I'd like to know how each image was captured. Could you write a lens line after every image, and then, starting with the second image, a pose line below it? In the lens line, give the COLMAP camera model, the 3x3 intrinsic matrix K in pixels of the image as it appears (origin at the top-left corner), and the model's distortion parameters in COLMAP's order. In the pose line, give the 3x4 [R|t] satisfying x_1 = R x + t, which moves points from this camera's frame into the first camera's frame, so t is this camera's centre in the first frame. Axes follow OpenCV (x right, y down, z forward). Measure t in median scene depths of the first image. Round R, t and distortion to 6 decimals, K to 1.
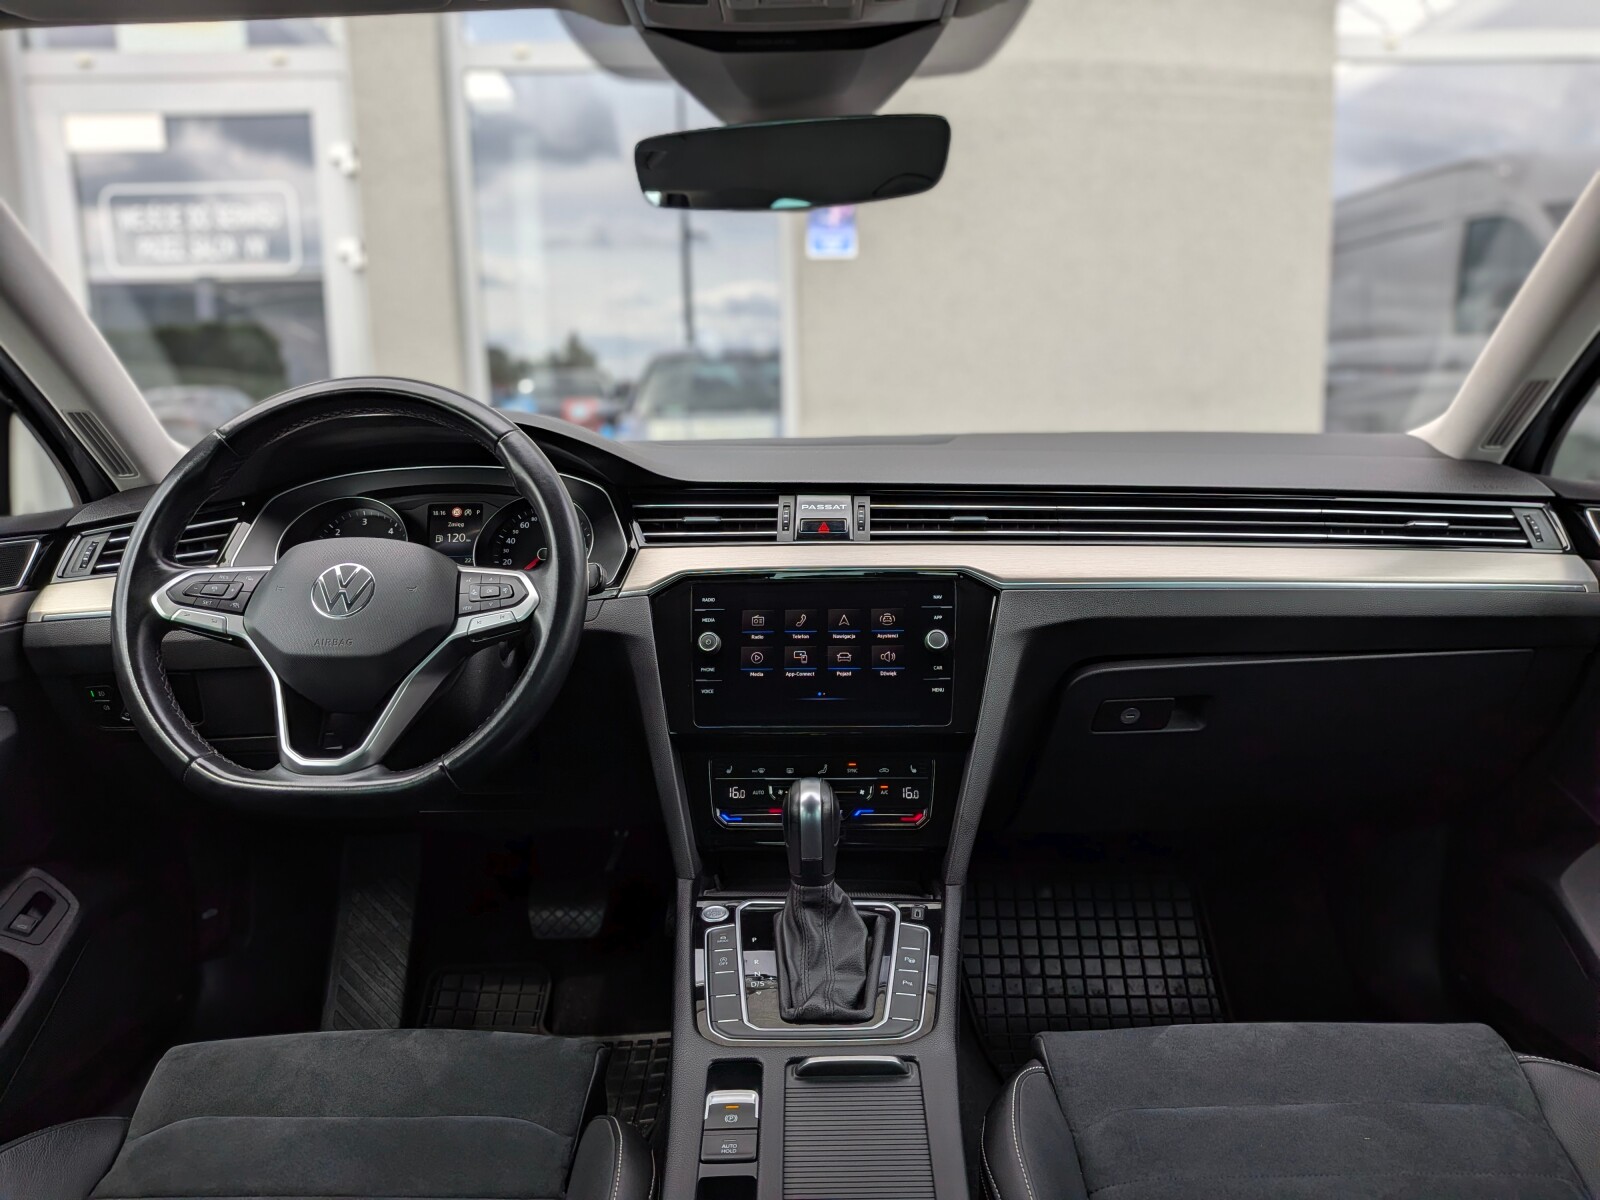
lens RADIAL K [[1148.6, 0, 801.6], [0, 1148.6, 590.8], [0, 0, 1]] dist [0.057498, -0.100745]
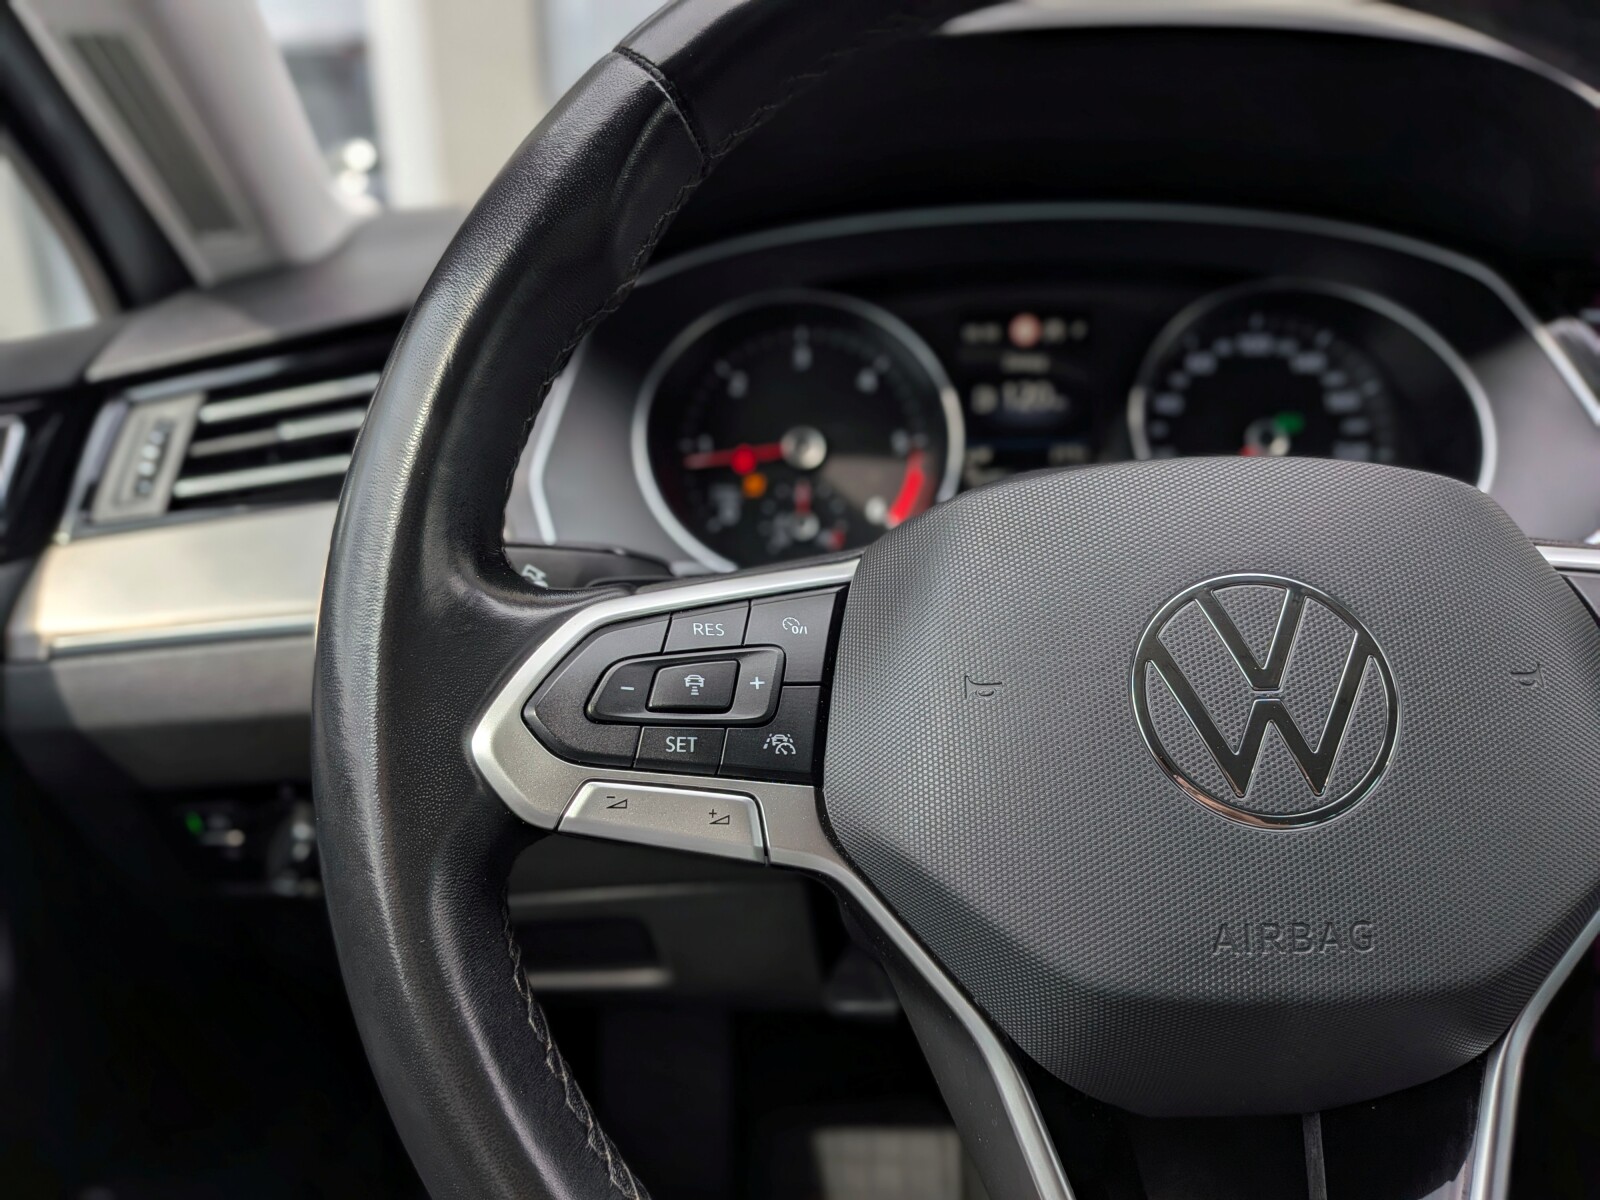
lens RADIAL K [[1148.6, 0, 794.1], [0, 1148.6, 599.9], [0, 0, 1]] dist [0.057498, -0.100745]
pose [[0.999650, 0.002061, -0.026376, -0.415771], [0.002540, 0.984878, 0.173229, -0.051229], [0.026334, -0.173236, 0.984528, 0.655160]]
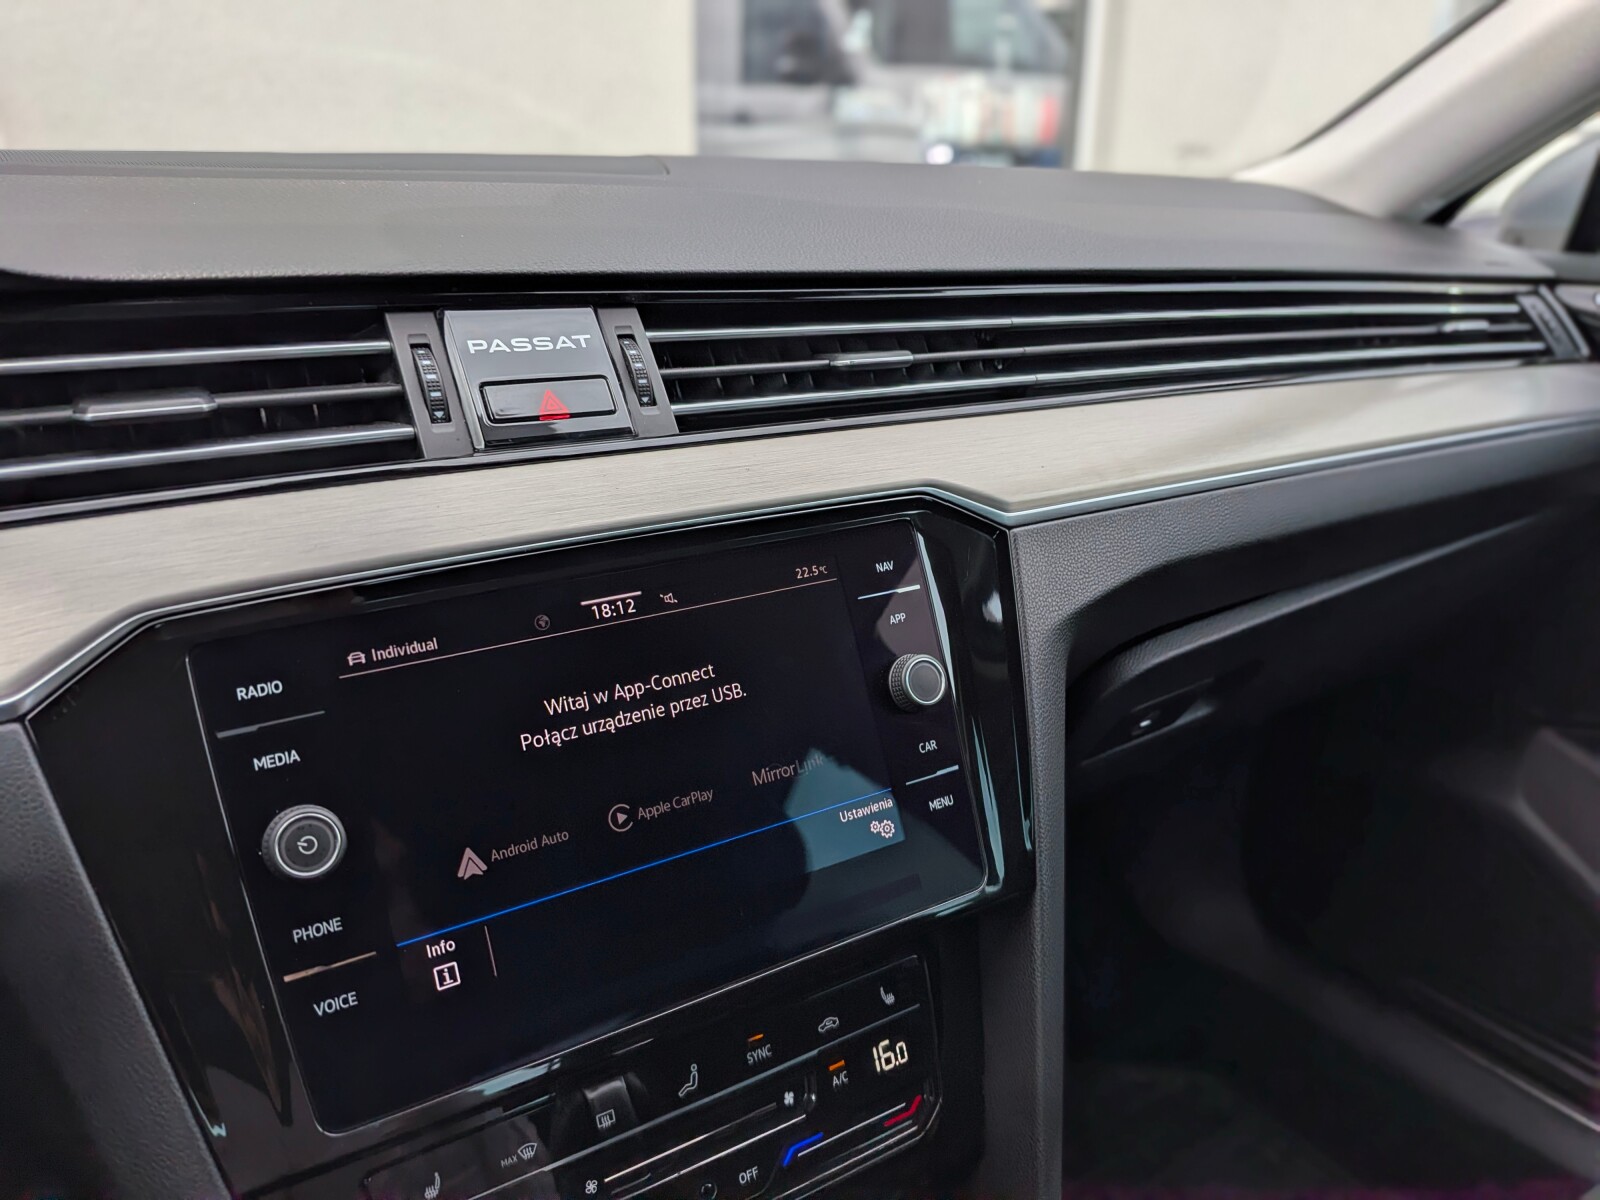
lens RADIAL K [[1148.6, 0, 785.1], [0, 1148.6, 597.2], [0, 0, 1]] dist [0.057498, -0.100745]
pose [[0.825416, -0.169600, 0.538446, -0.127605], [0.062776, 0.975464, 0.211020, -0.070876], [-0.561024, -0.140377, 0.815810, 0.690982]]
